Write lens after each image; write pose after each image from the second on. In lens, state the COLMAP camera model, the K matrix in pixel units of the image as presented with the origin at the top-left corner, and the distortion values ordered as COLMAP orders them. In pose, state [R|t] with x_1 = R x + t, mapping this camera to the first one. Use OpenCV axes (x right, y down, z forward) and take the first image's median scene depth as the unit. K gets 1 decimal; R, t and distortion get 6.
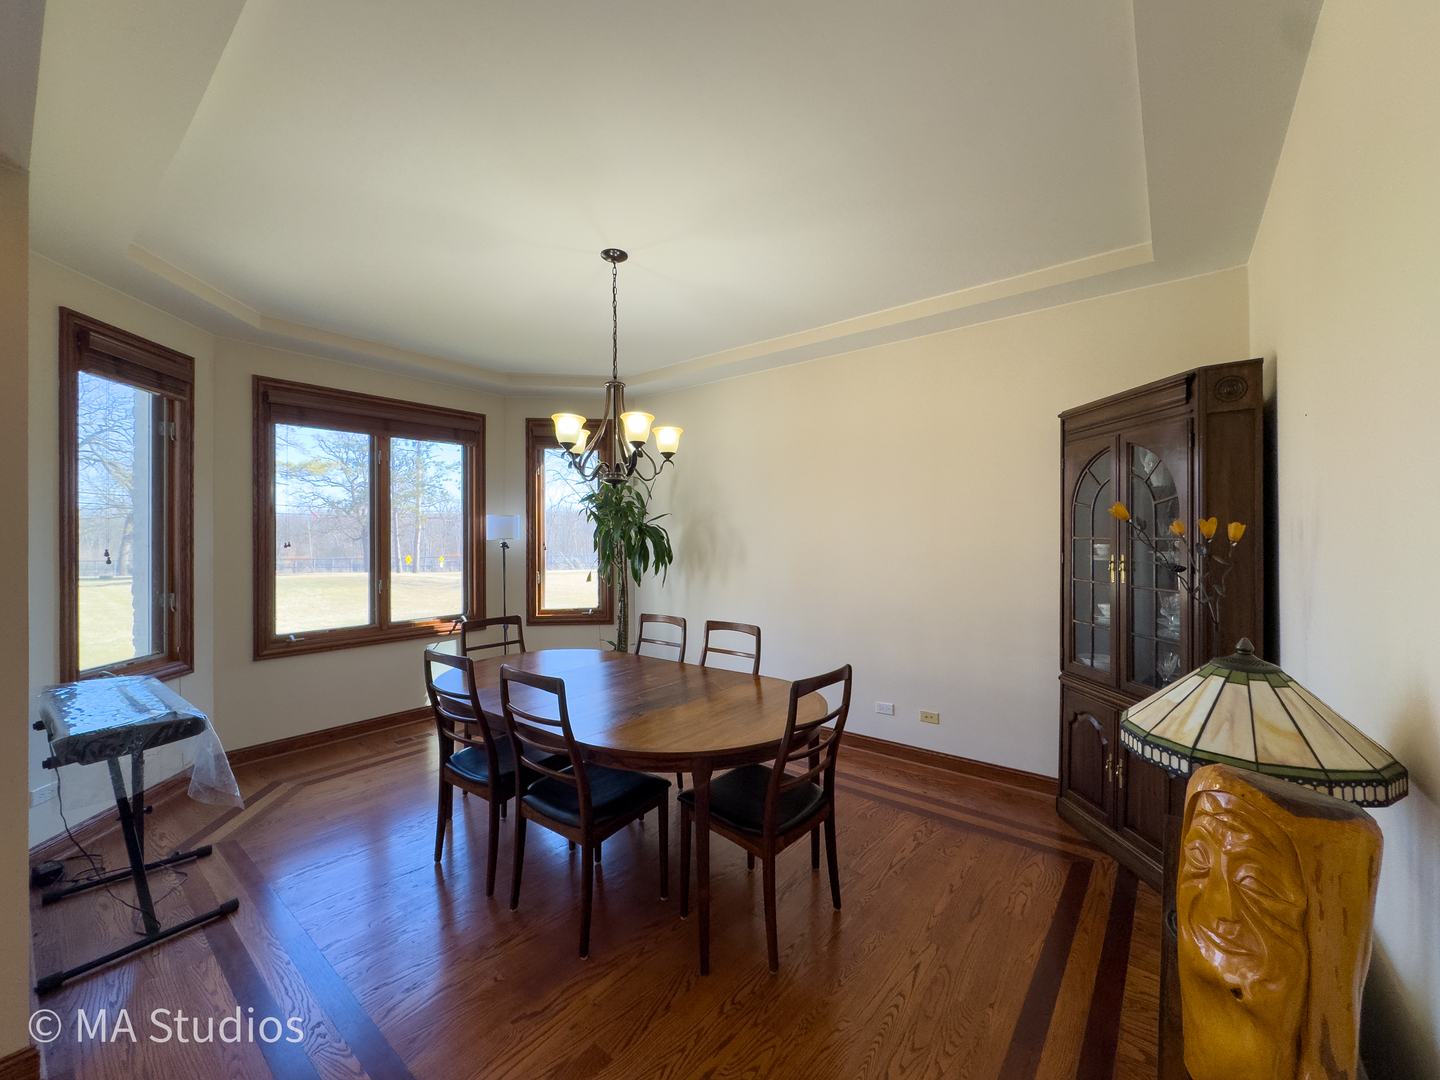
lens RADIAL K [[596.2, 0, 719.5], [0, 596.2, 533.5], [0, 0, 1]] dist [0.000417, -0.000551]
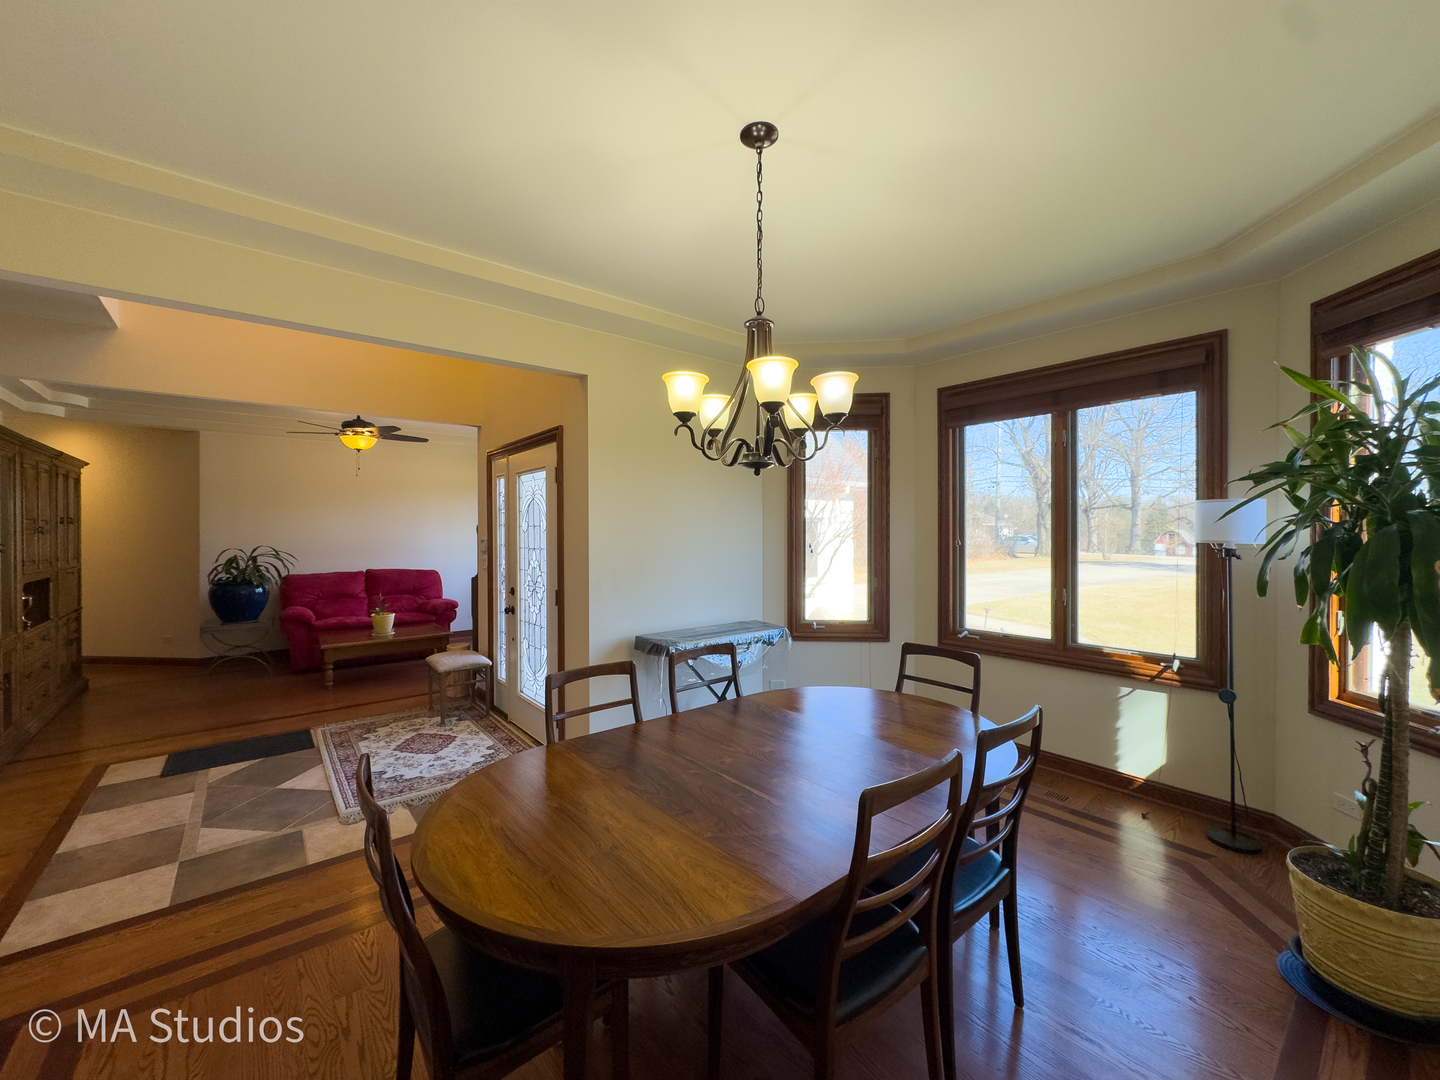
lens RADIAL K [[596.2, 0, 725.5], [0, 596.2, 533.9], [0, 0, 1]] dist [0.000417, -0.000551]
pose [[-0.221547, 0.015190, -0.975031, 0.322603], [0.008925, 0.999868, 0.013549, -0.011485], [0.975109, -0.005700, -0.221654, 0.716661]]
